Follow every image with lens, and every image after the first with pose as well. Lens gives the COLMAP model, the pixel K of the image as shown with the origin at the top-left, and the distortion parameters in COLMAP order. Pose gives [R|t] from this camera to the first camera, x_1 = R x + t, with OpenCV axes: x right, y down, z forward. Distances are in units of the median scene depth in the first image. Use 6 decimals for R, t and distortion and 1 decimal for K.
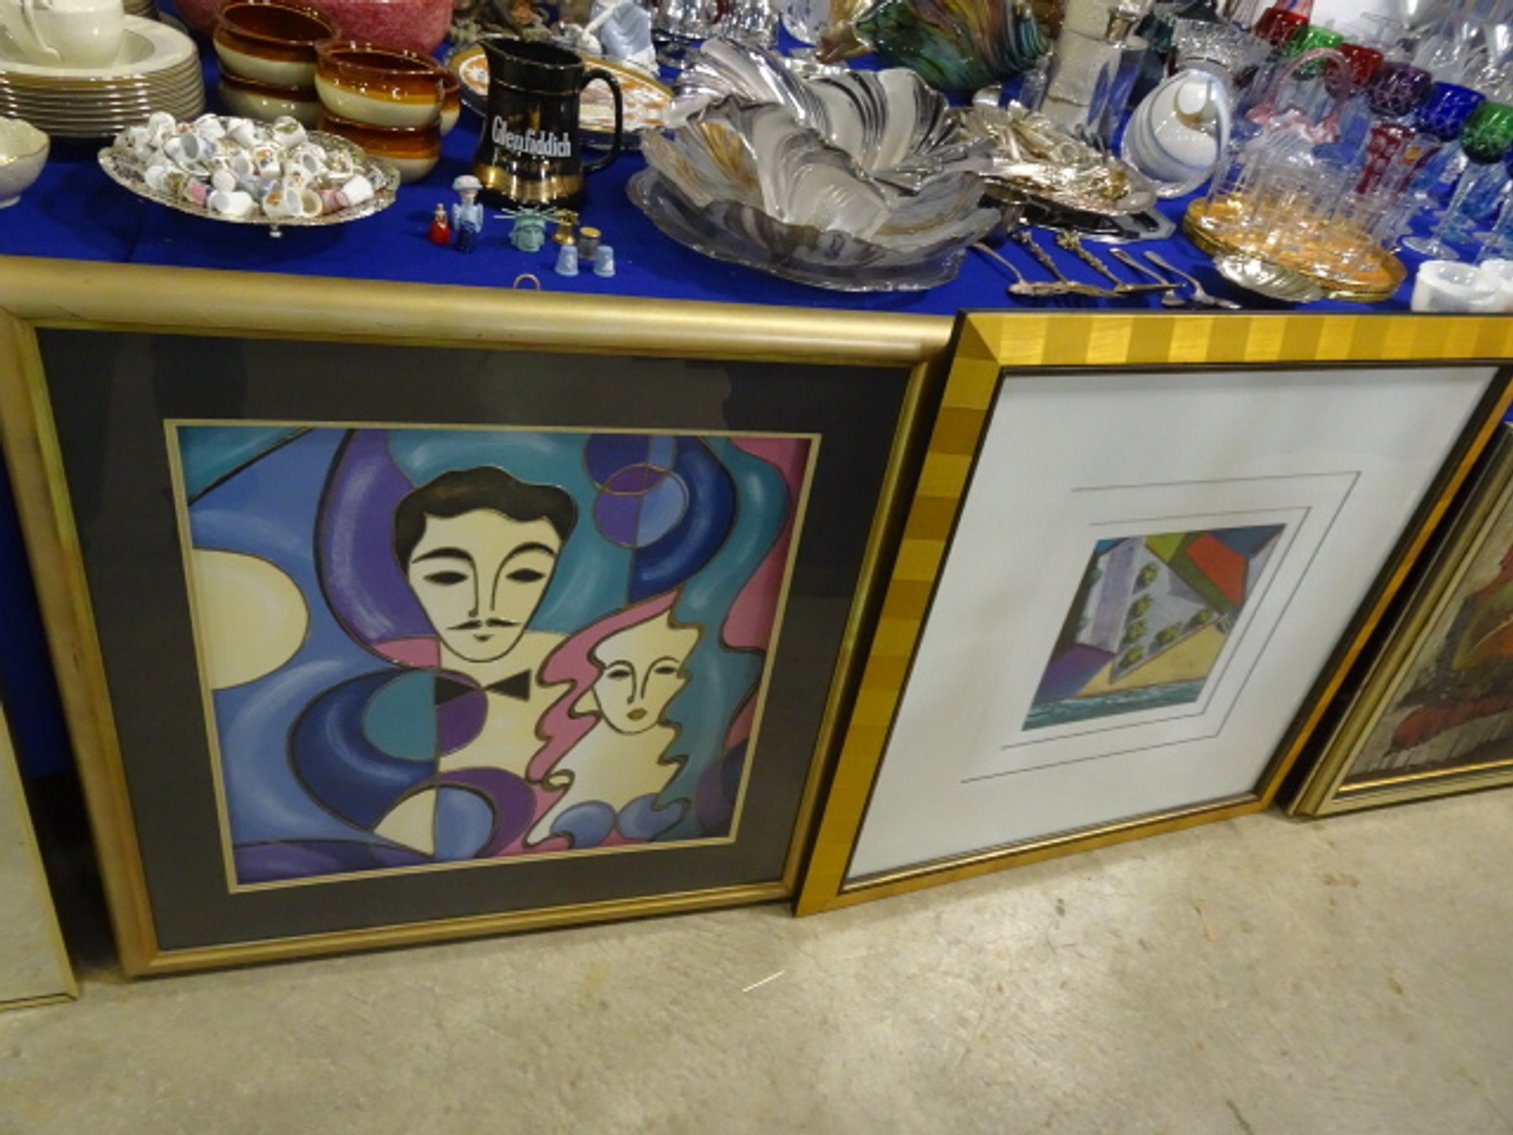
lens RADIAL K [[1087.1, 0, 756.5], [0, 1087.1, 567.5], [0, 0, 1]] dist [0.015697, -0.005747]
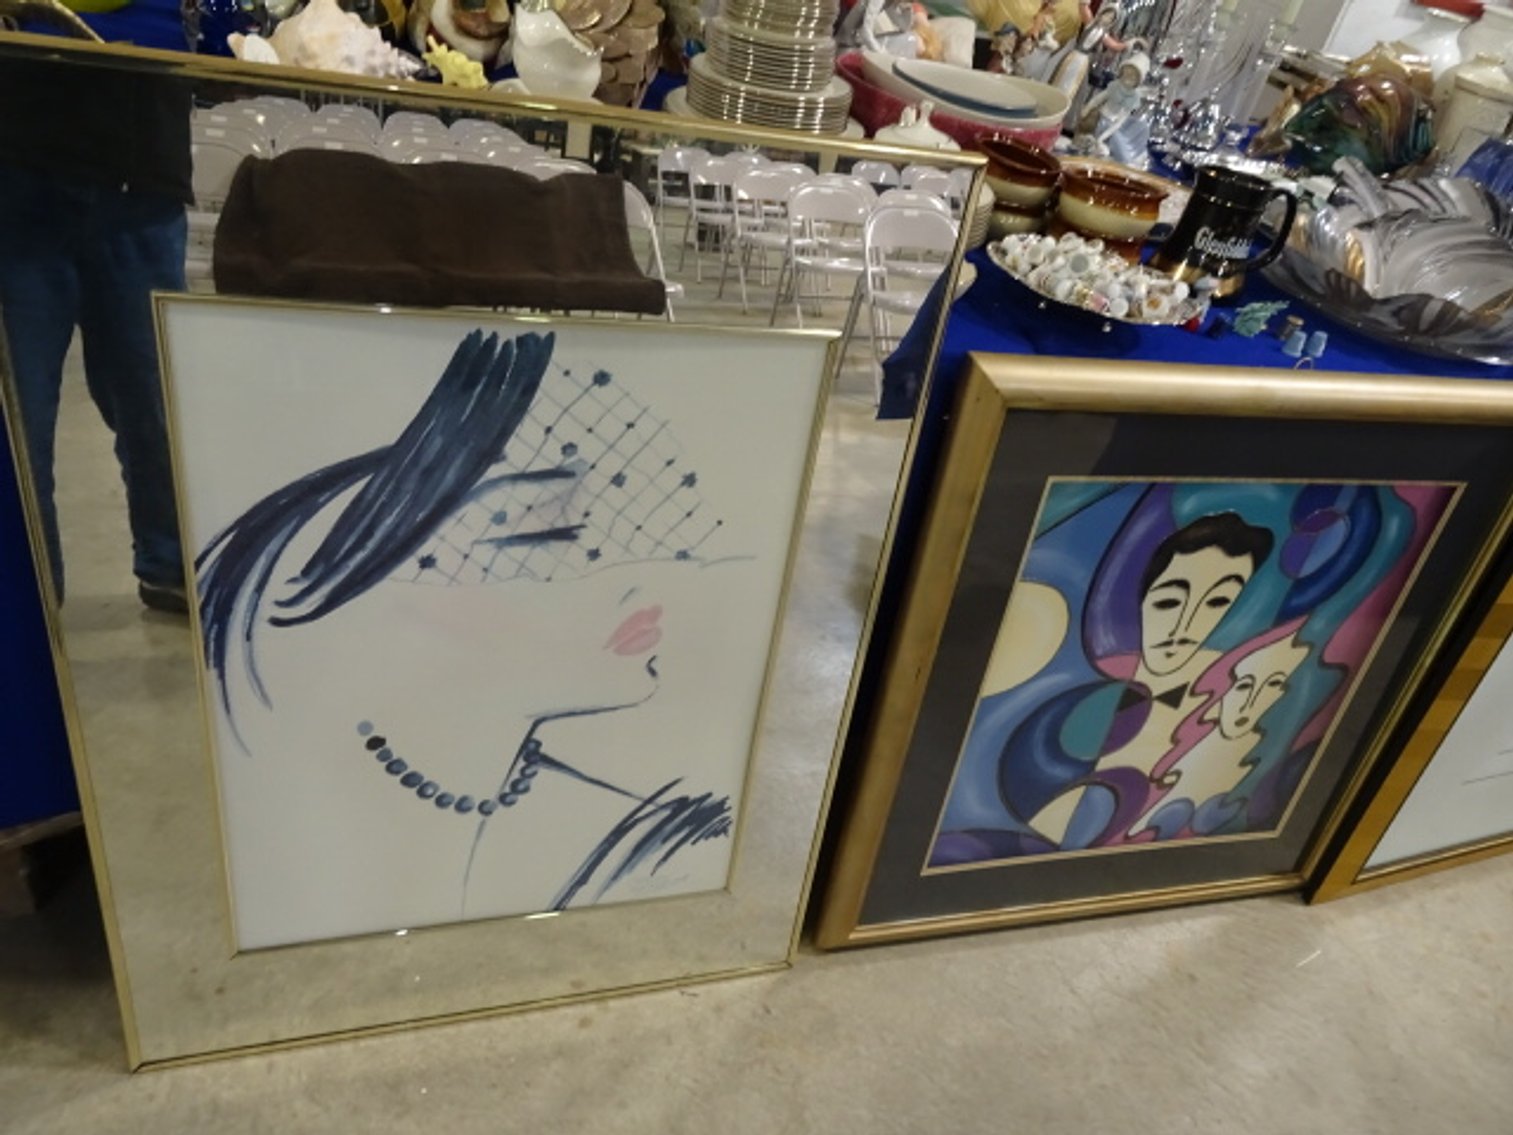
lens RADIAL K [[1087.1, 0, 756.5], [0, 1087.1, 567.5], [0, 0, 1]] dist [0.015697, -0.005747]
pose [[0.999965, -0.008339, 0.000728, -0.662883], [0.008361, 0.999160, -0.040112, 0.012314], [-0.000393, 0.040116, 0.999195, -0.188810]]
